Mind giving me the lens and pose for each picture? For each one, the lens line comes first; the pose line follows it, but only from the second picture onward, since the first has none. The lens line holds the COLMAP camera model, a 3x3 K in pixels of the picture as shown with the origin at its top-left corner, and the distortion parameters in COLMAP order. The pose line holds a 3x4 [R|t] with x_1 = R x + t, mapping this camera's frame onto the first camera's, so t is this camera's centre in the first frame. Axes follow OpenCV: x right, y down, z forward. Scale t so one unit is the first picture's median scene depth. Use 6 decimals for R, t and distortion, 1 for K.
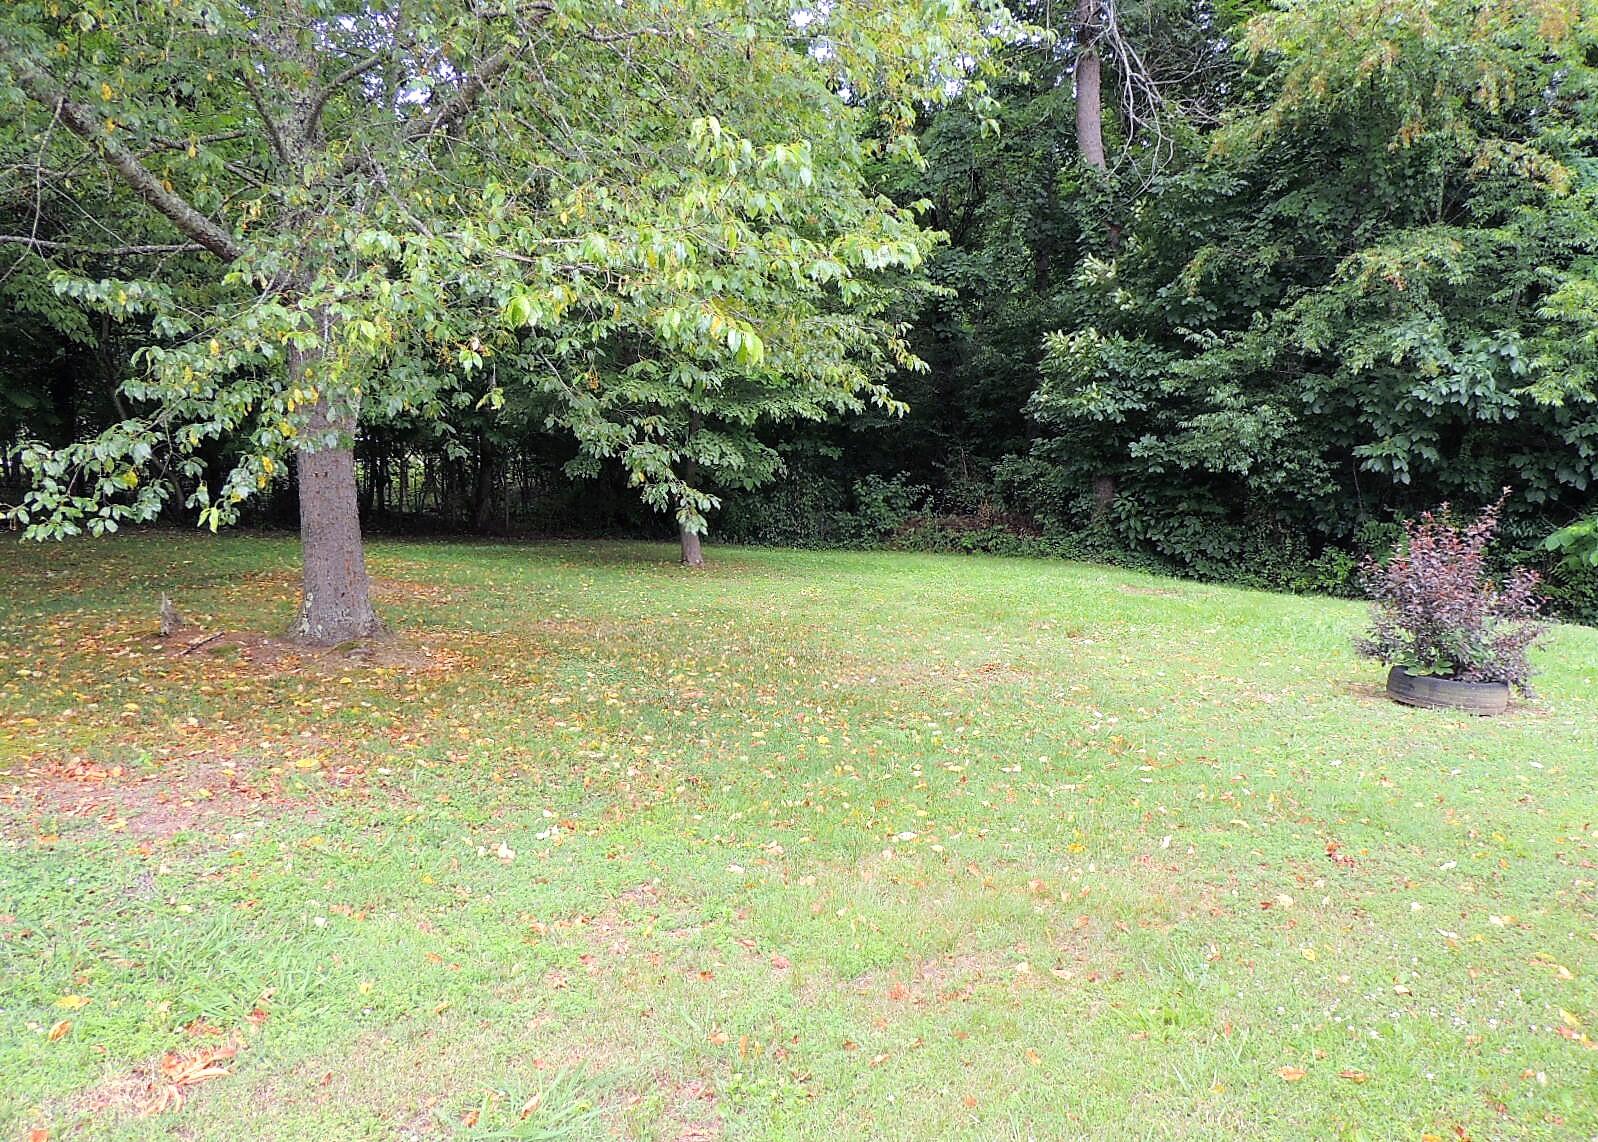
lens RADIAL K [[1165.3, 0, 799.0], [0, 1165.3, 571.0], [0, 0, 1]] dist [-0.008930, -0.000905]
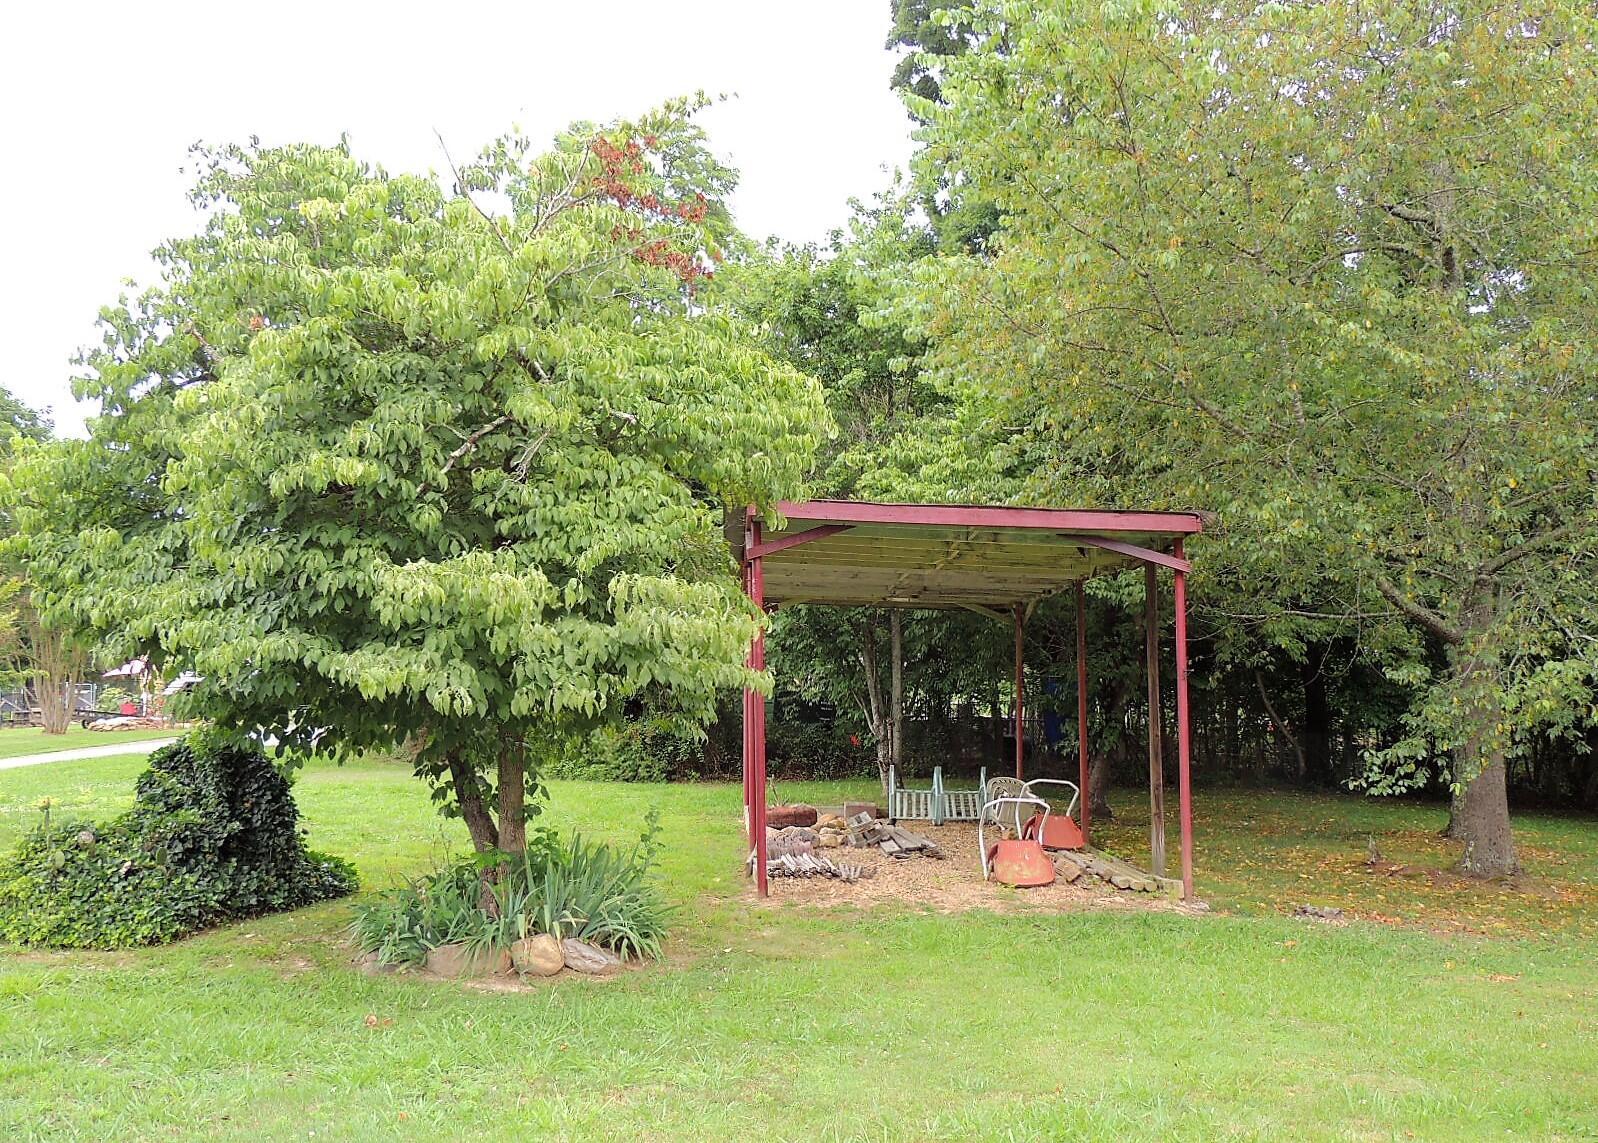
lens RADIAL K [[1626.9, 0, 799.0], [0, 1626.9, 571.5], [0, 0, 1]] dist [-0.006568, -0.004370]
pose [[0.759395, -0.052587, -0.648501, 0.338617], [-0.062394, 0.986249, -0.153039, 0.062342], [0.647631, 0.156680, 0.745671, -1.368138]]
